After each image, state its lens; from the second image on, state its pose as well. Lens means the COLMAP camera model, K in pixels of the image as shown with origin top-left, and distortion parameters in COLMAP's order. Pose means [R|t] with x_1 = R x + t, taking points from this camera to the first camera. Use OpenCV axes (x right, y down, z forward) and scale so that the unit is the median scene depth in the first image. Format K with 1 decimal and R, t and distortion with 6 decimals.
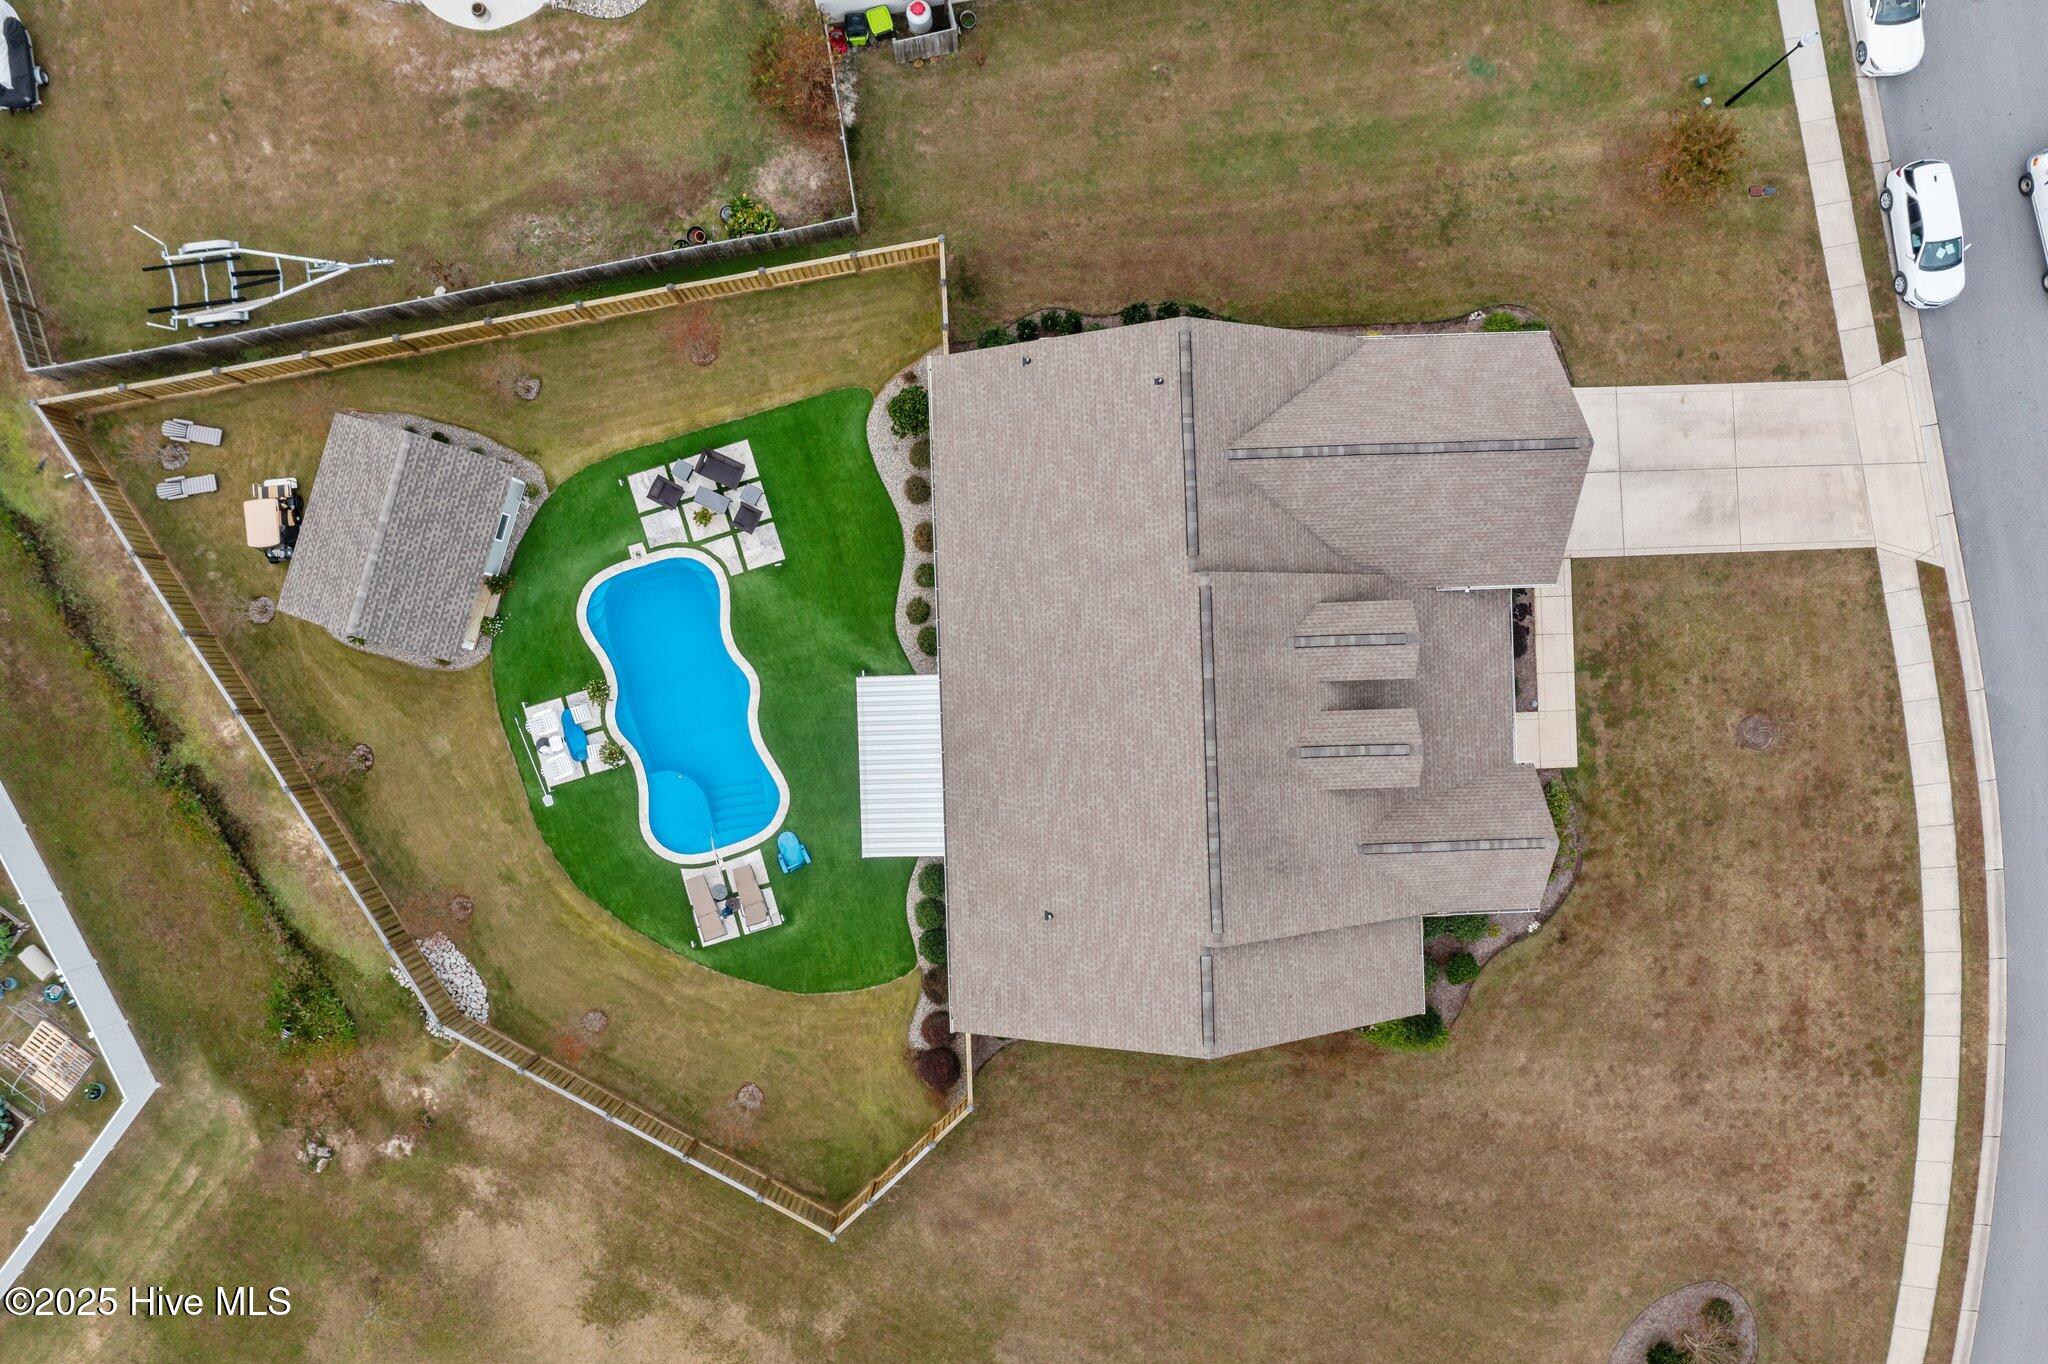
lens RADIAL K [[1592.5, 0, 1027.4], [0, 1592.5, 693.7], [0, 0, 1]] dist [0.001691, -0.008879]
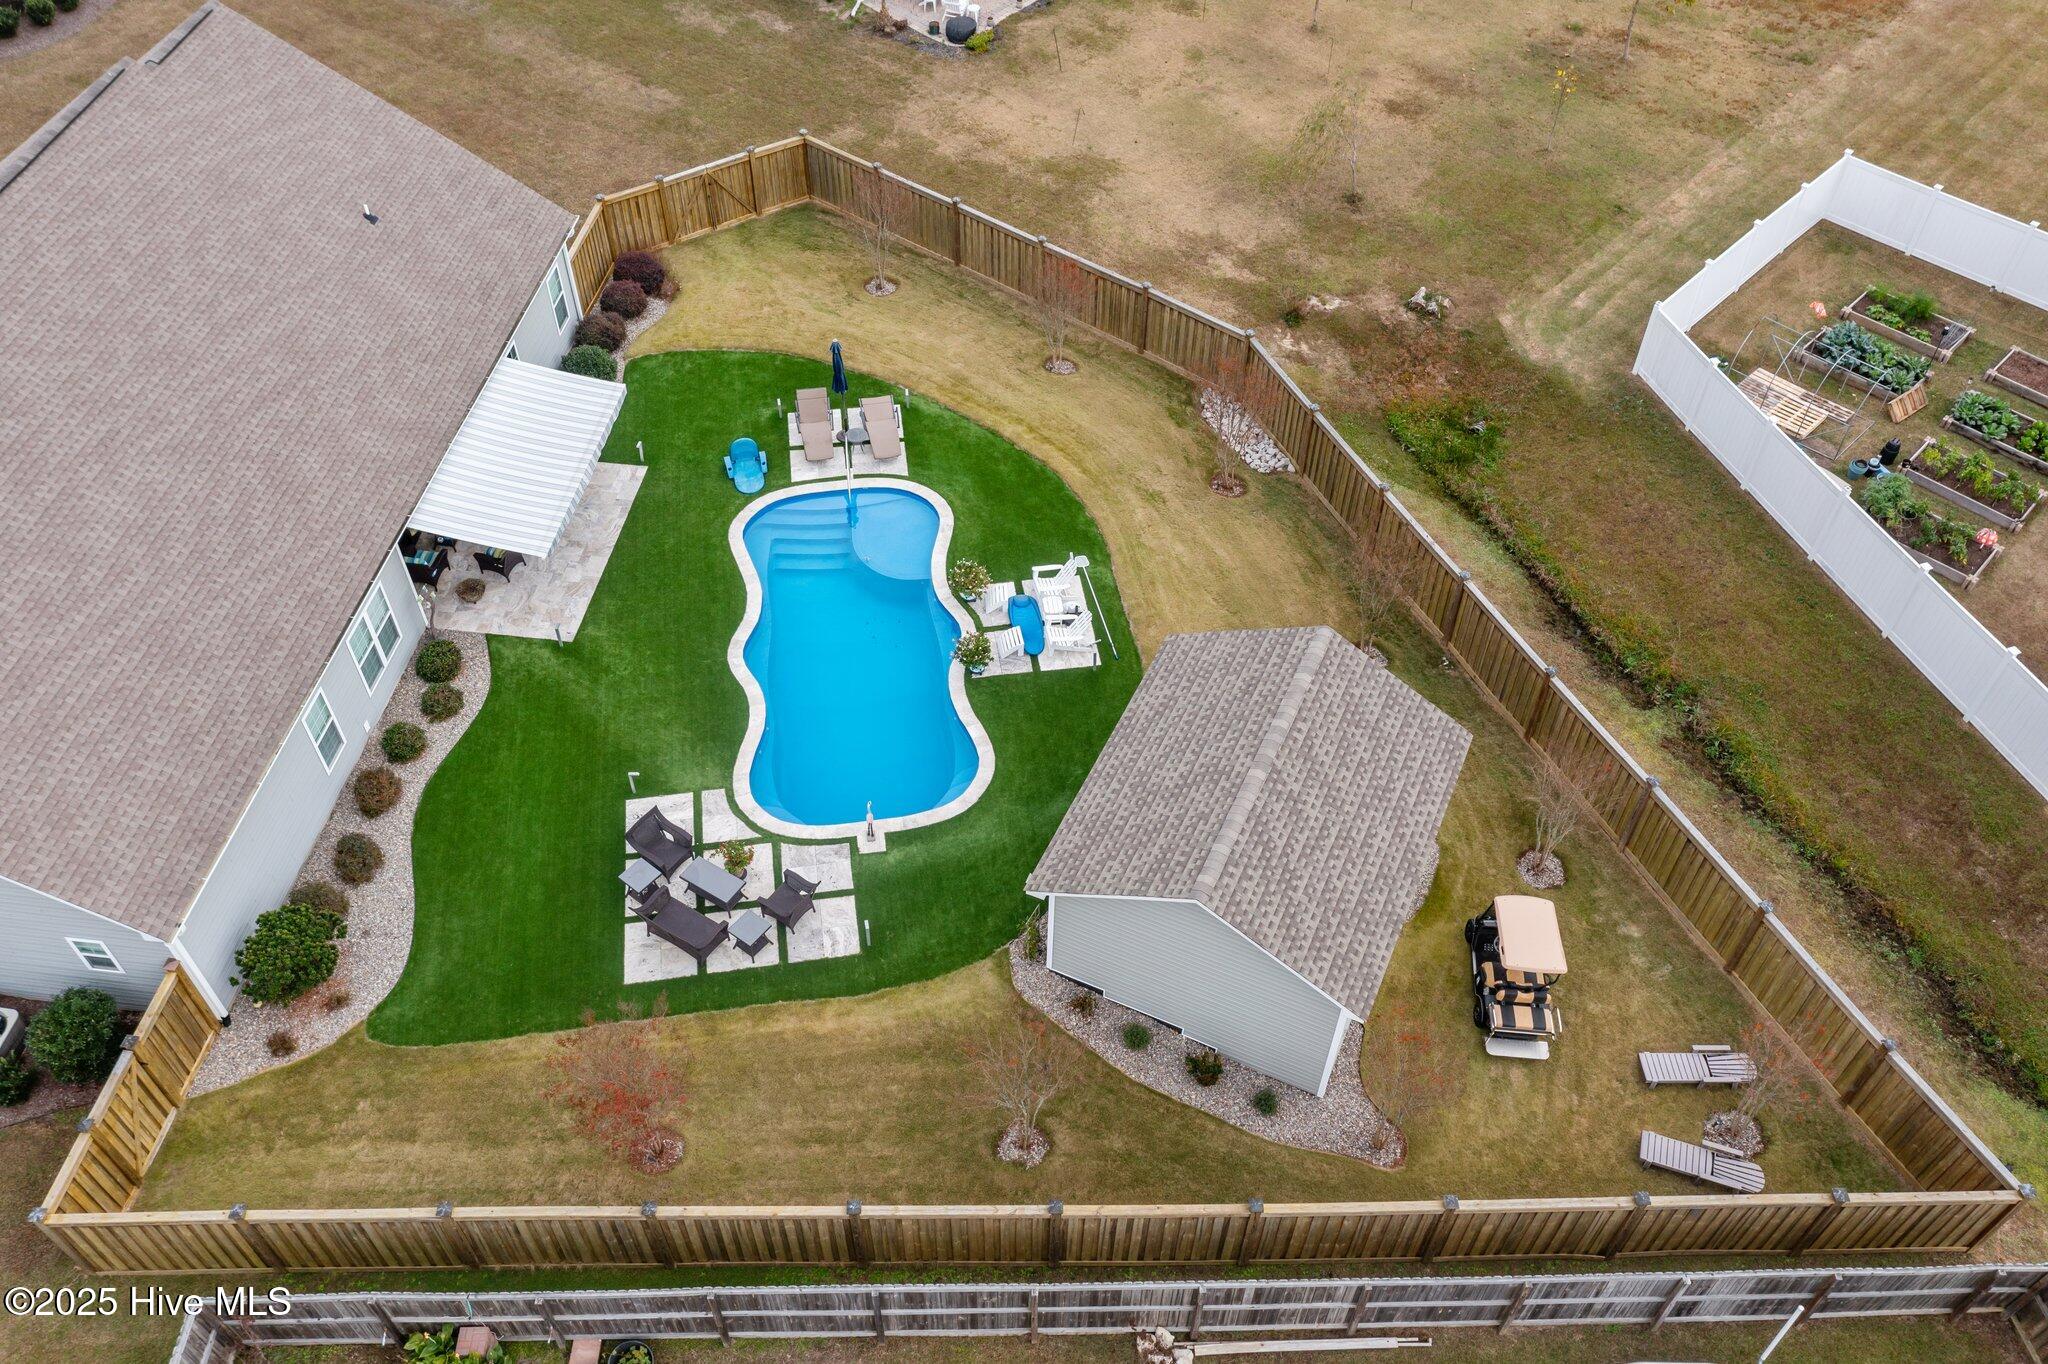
lens RADIAL K [[1636.2, 0, 1022.4], [0, 1636.2, 671.0], [0, 0, 1]] dist [-0.002091, -0.007218]
pose [[-0.988368, -0.127485, 0.082924, -0.337600], [0.149980, -0.726735, 0.670345, -0.427621], [-0.025195, 0.674984, 0.737402, 0.523500]]
